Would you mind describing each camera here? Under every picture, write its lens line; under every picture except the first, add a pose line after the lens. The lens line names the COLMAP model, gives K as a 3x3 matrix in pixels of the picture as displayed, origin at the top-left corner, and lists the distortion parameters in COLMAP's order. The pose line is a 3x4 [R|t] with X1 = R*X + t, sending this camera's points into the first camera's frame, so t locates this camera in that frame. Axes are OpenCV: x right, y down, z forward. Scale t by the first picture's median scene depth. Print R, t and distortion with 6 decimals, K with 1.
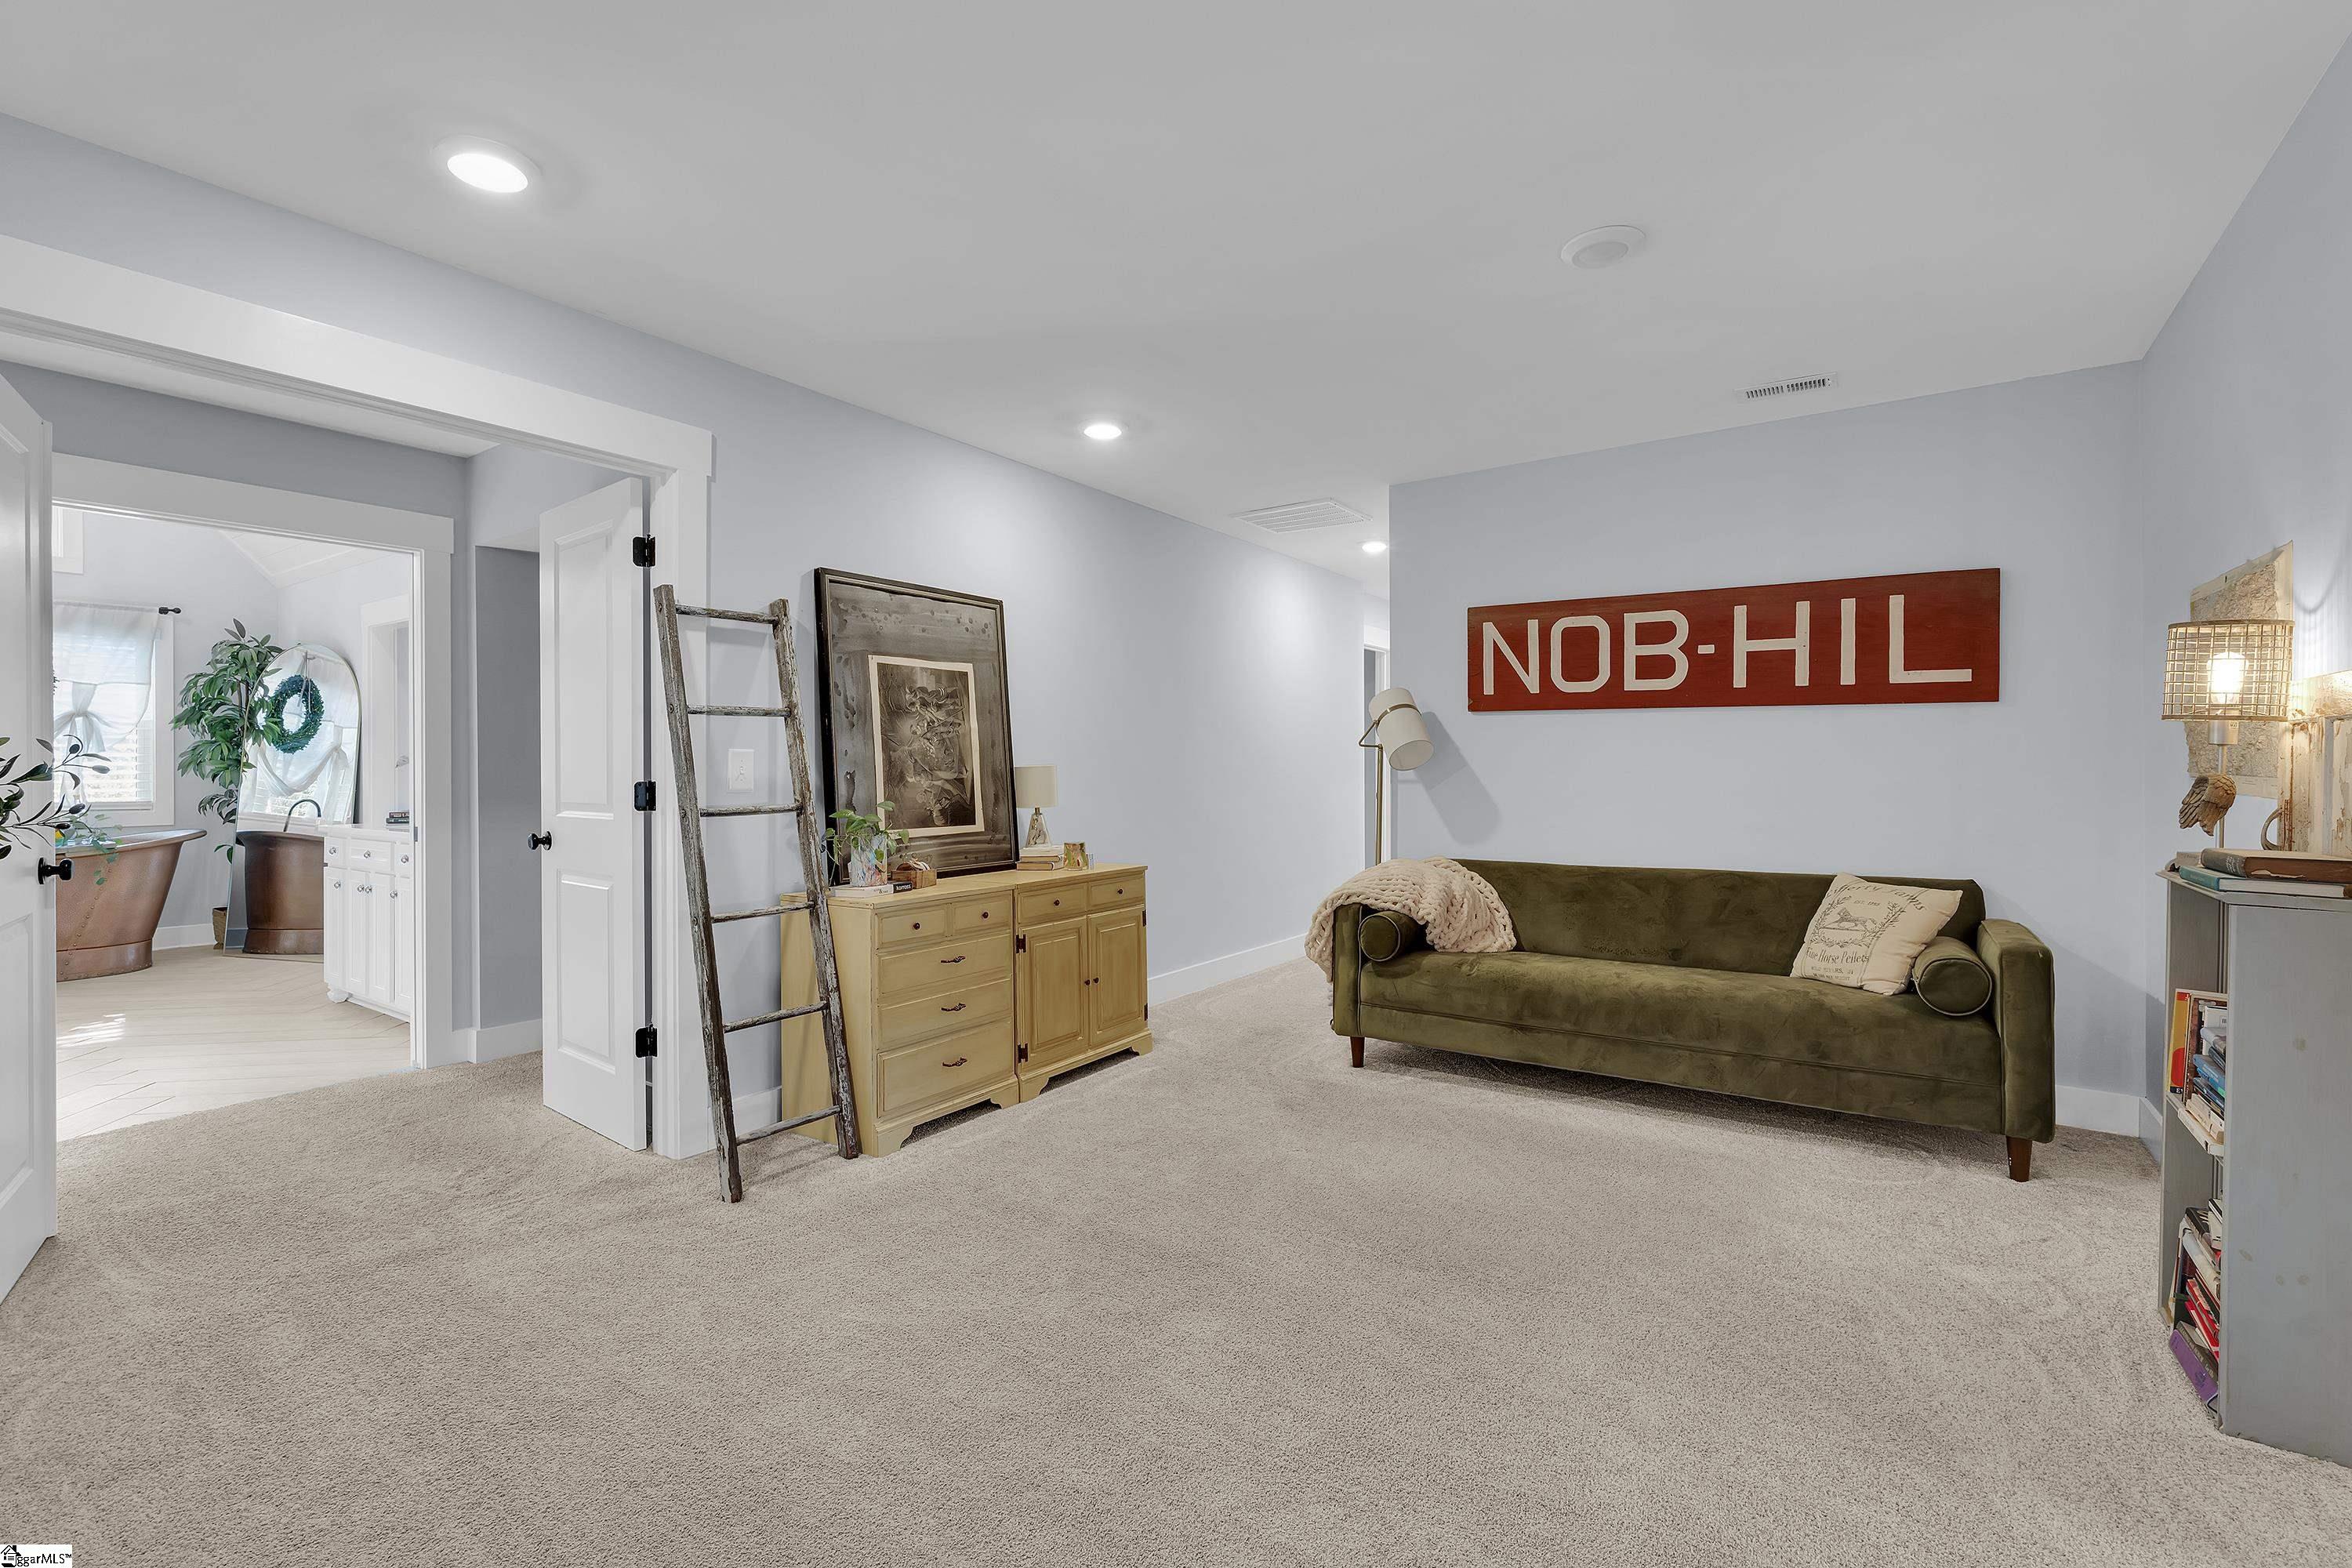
lens RADIAL K [[1054.3, 0, 1182.1], [0, 1054.3, 765.0], [0, 0, 1]] dist [0.002727, 0.000202]
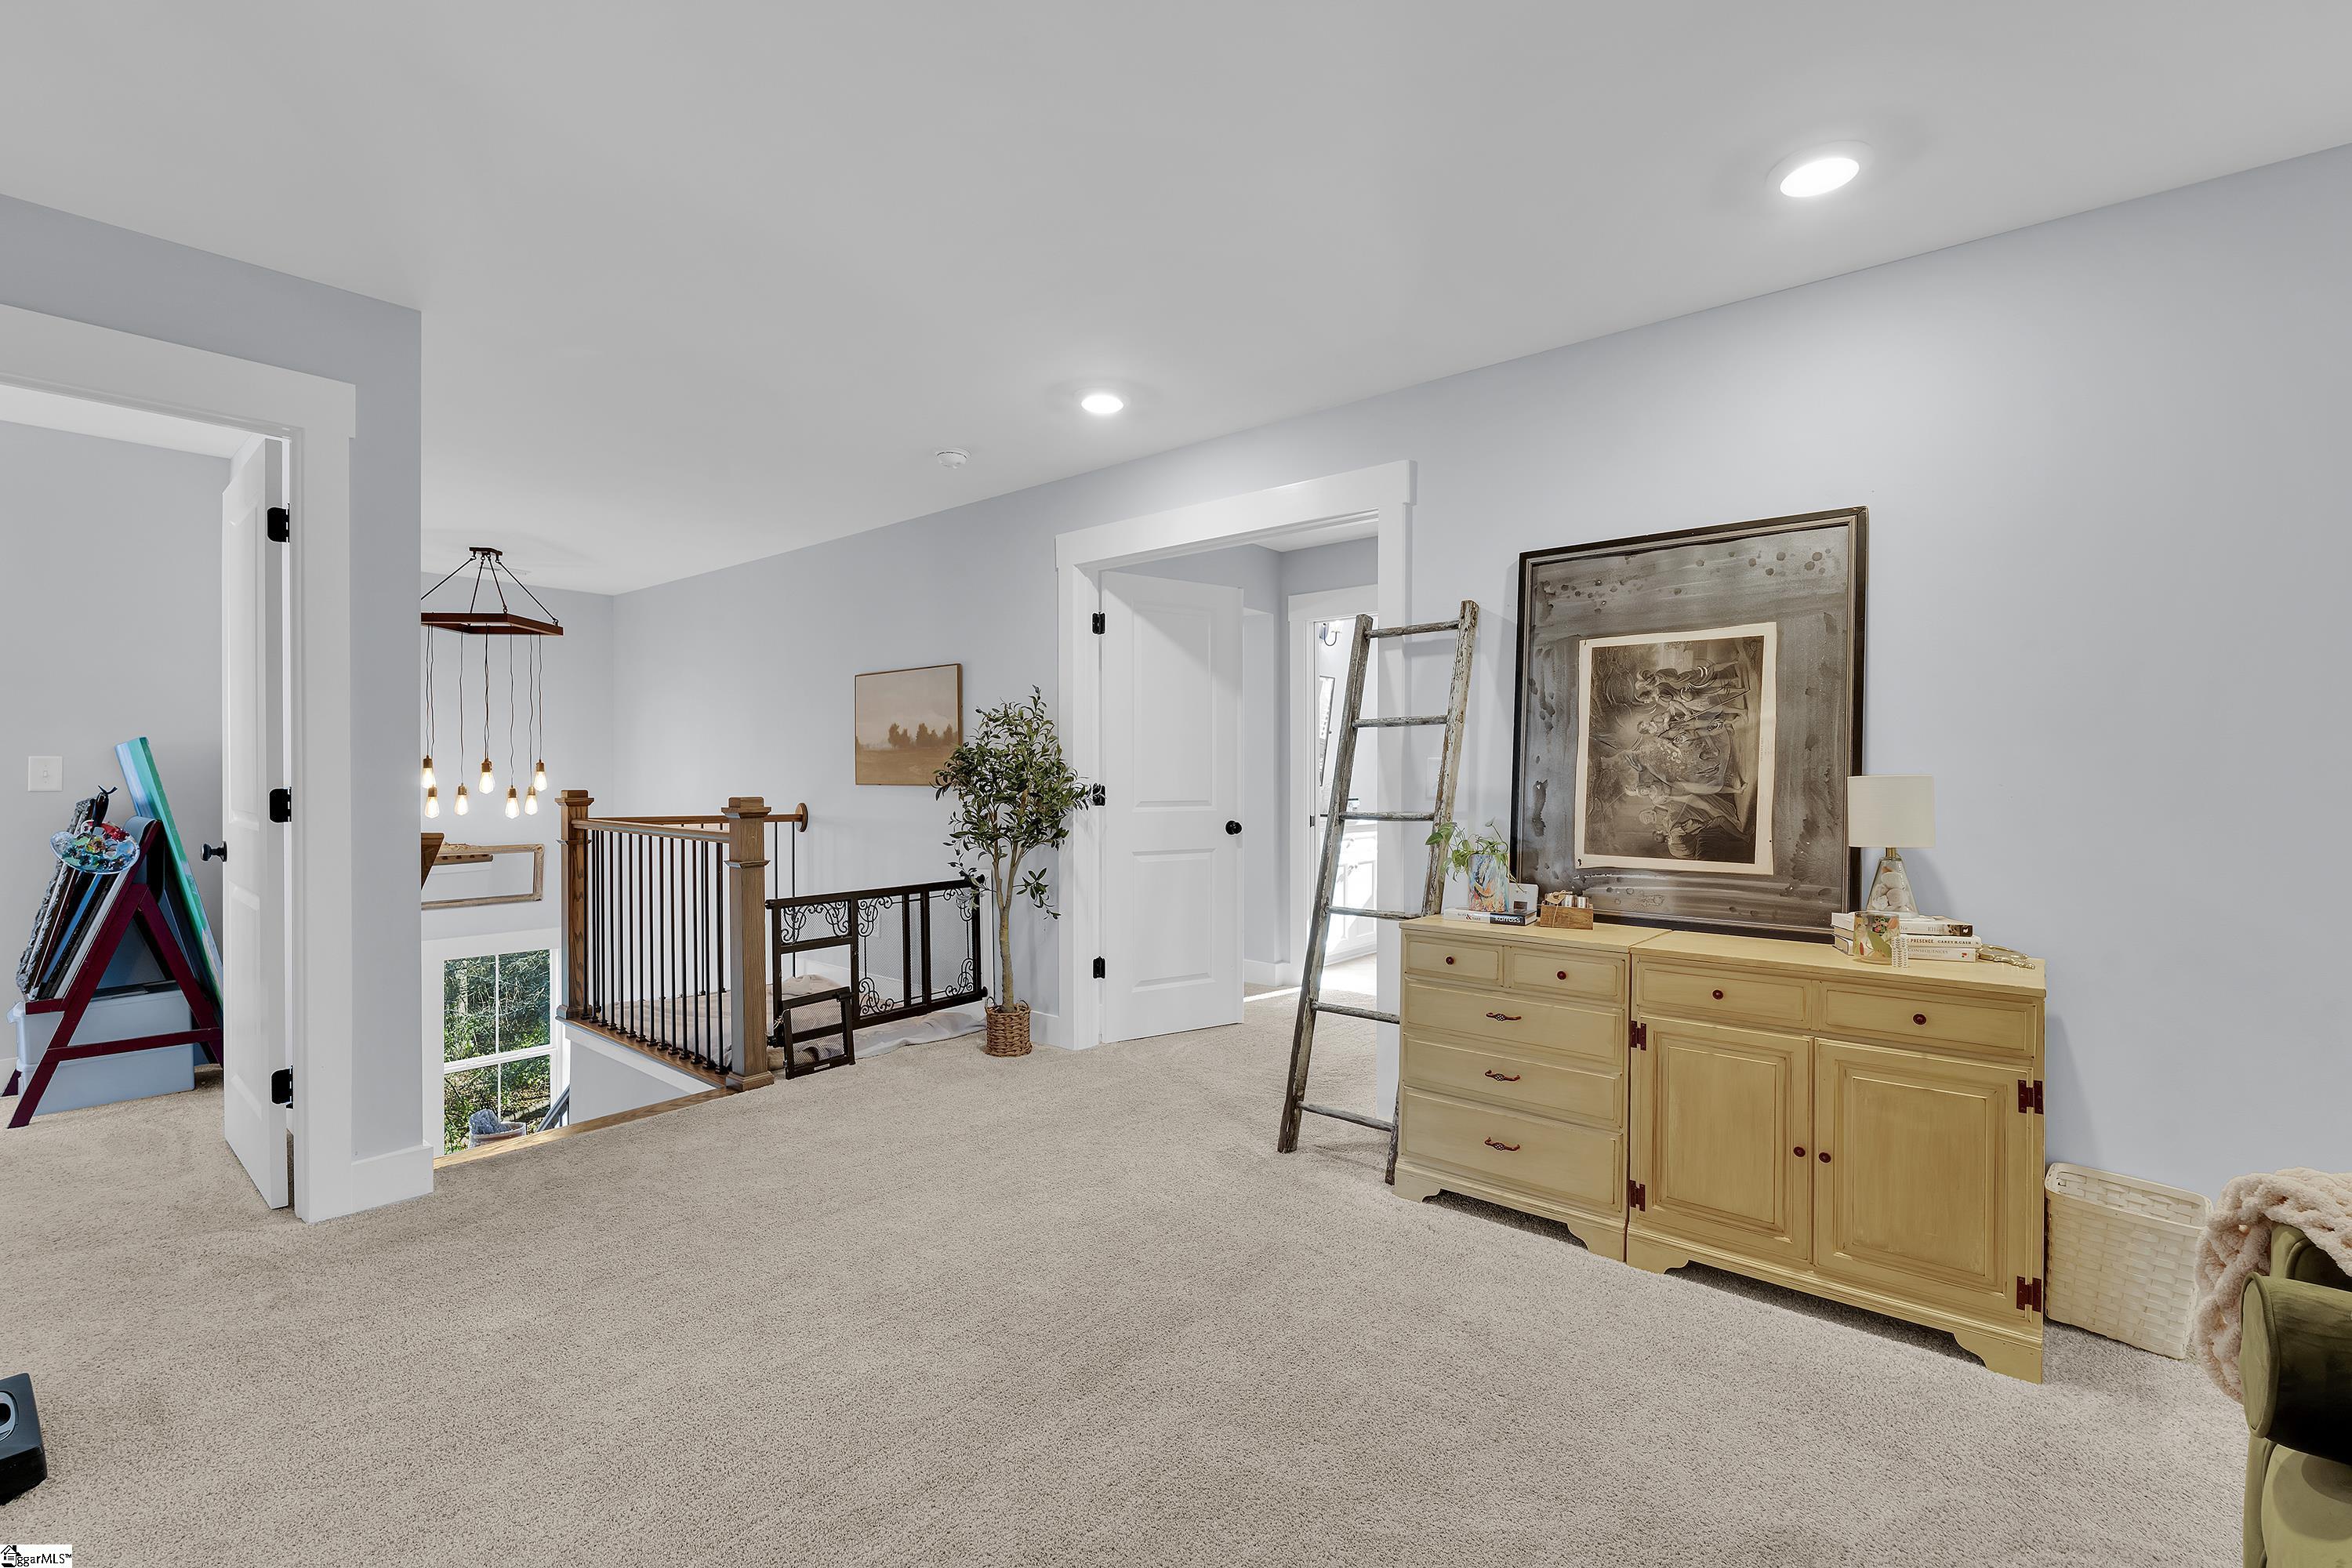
lens RADIAL K [[989.7, 0, 1184.6], [0, 989.7, 794.4], [0, 0, 1]] dist [-0.003096, -0.000084]
pose [[-0.082018, 0.021287, -0.996403, 0.482985], [-0.005784, 0.999745, 0.021835, 0.001129], [0.996614, 0.007555, -0.081874, 0.723774]]
